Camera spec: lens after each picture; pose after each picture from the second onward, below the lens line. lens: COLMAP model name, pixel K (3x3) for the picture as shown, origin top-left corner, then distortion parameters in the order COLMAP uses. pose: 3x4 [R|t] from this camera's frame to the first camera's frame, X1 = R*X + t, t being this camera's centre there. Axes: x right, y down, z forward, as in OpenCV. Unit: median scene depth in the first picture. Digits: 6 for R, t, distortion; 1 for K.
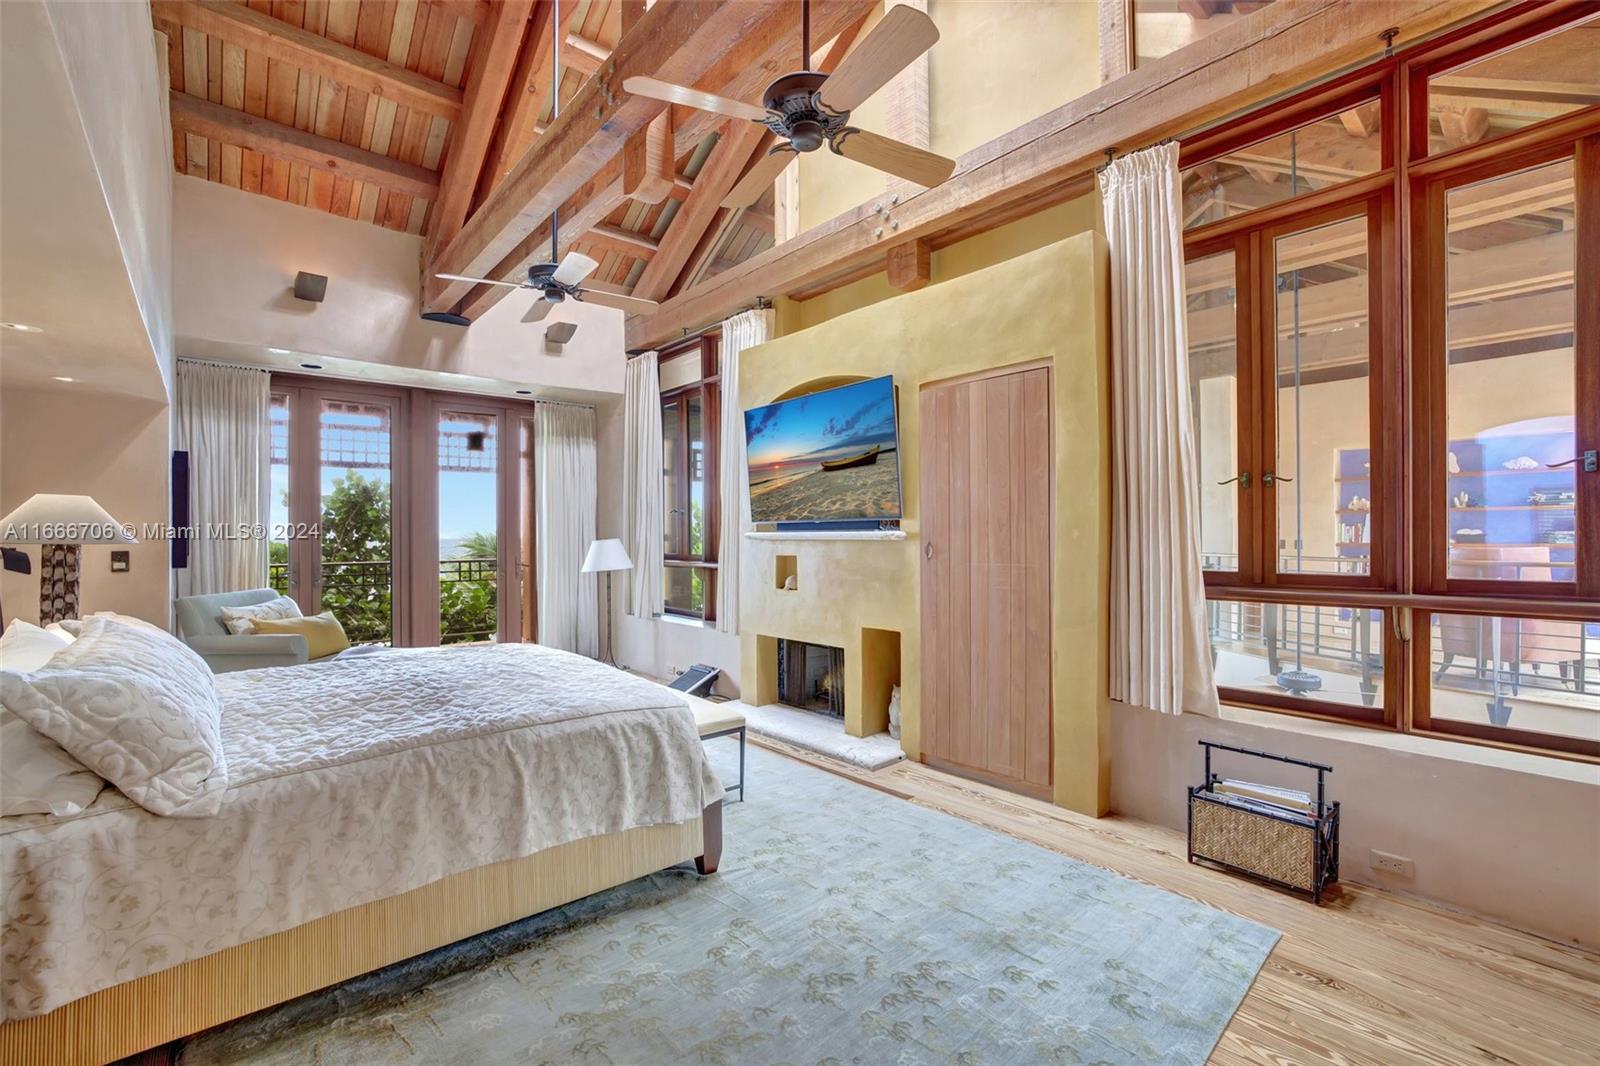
lens RADIAL K [[698.9, 0, 800.0], [0, 698.9, 533.0], [0, 0, 1]] dist [-0.021870, 0.000055]
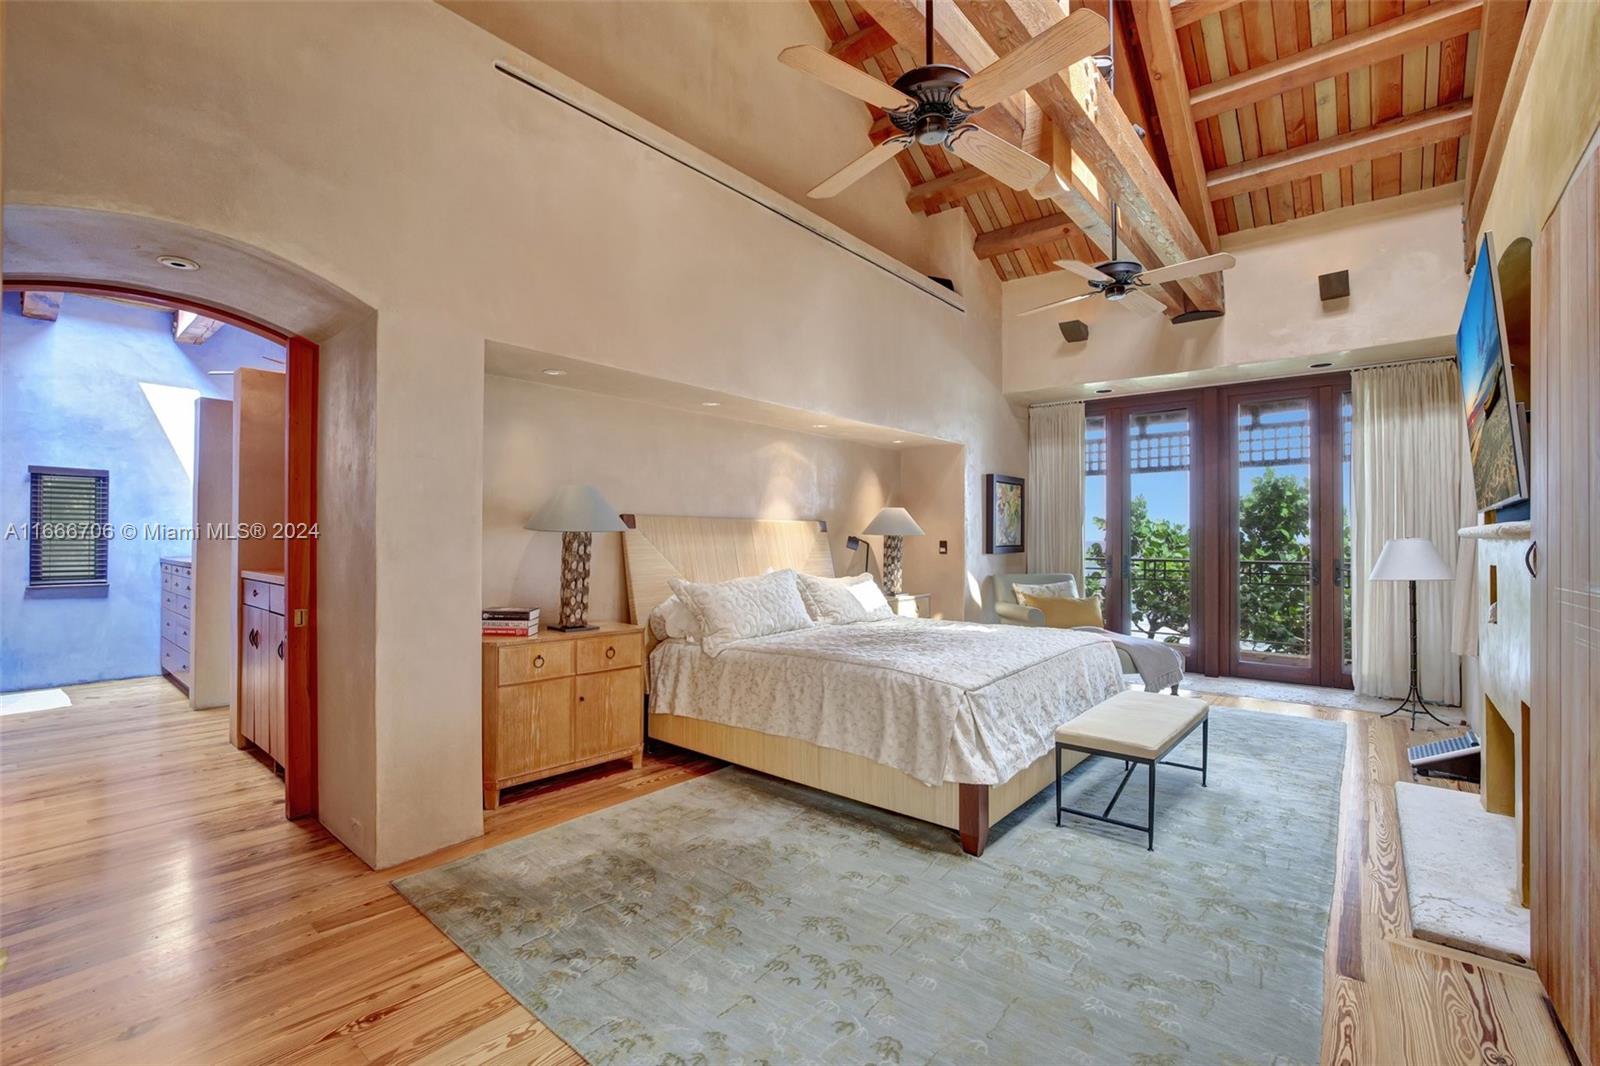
lens RADIAL K [[703.9, 0, 793.6], [0, 703.9, 528.0], [0, 0, 1]] dist [-0.001866, 0.000165]
pose [[0.152262, -0.004634, -0.988329, 0.614621], [-0.002845, 0.999983, -0.005127, 0.005726], [0.988336, 0.003593, 0.152246, 0.405637]]
